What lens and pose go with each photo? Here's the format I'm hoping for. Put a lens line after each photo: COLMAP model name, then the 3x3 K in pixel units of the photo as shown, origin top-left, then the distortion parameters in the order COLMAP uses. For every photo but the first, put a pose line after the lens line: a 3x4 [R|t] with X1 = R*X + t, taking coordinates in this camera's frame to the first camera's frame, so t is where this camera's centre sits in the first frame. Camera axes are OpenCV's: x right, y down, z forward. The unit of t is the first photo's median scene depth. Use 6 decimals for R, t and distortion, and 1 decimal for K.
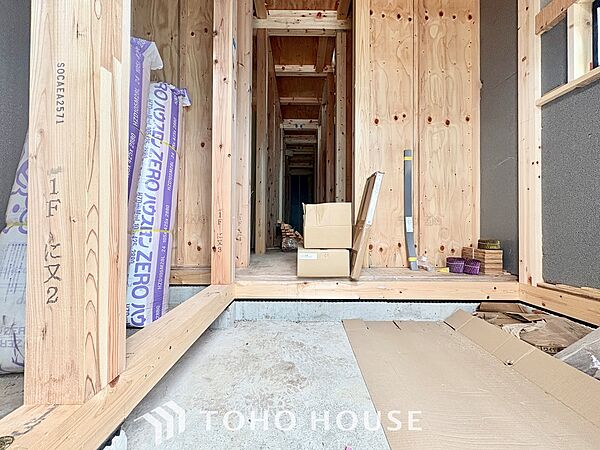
lens RADIAL K [[240.0, 0, 298.9], [0, 240.0, 225.0], [0, 0, 1]] dist [0.000838, 0.000022]
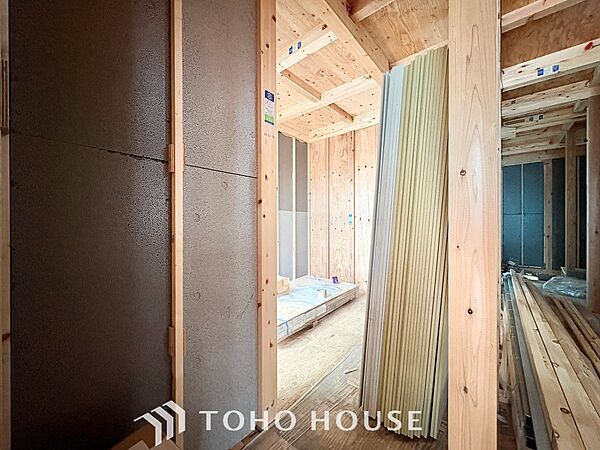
lens RADIAL K [[240.0, 0, 298.6], [0, 240.0, 226.6], [0, 0, 1]] dist [0.000838, 0.000022]
pose [[0.759616, -0.001992, -0.650369, -0.190098], [0.011596, 0.999878, 0.010482, -0.389535], [0.650268, -0.015504, 0.759546, 1.060380]]
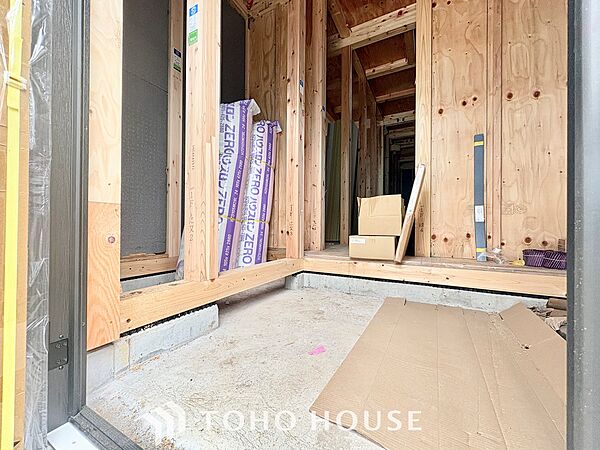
lens RADIAL K [[240.0, 0, 297.8], [0, 240.0, 224.6], [0, 0, 1]] dist [0.000838, 0.000022]
pose [[0.880766, -0.003466, -0.473538, 0.277631], [0.003644, 0.999993, -0.000541, 0.038406], [0.473537, -0.001249, 0.880773, -0.166366]]
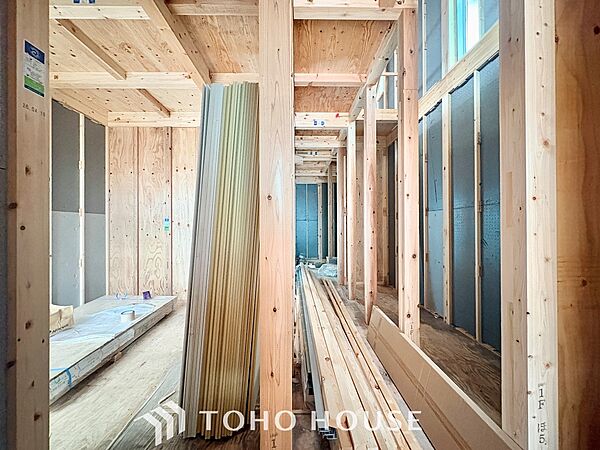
lens RADIAL K [[240.0, 0, 300.0], [0, 240.0, 225.6], [0, 0, 1]] dist [0.000838, 0.000022]
pose [[0.999916, -0.006517, 0.011171, -0.185076], [0.006426, 0.999946, 0.008167, -0.422031], [-0.011224, -0.008095, 0.999904, 1.051528]]
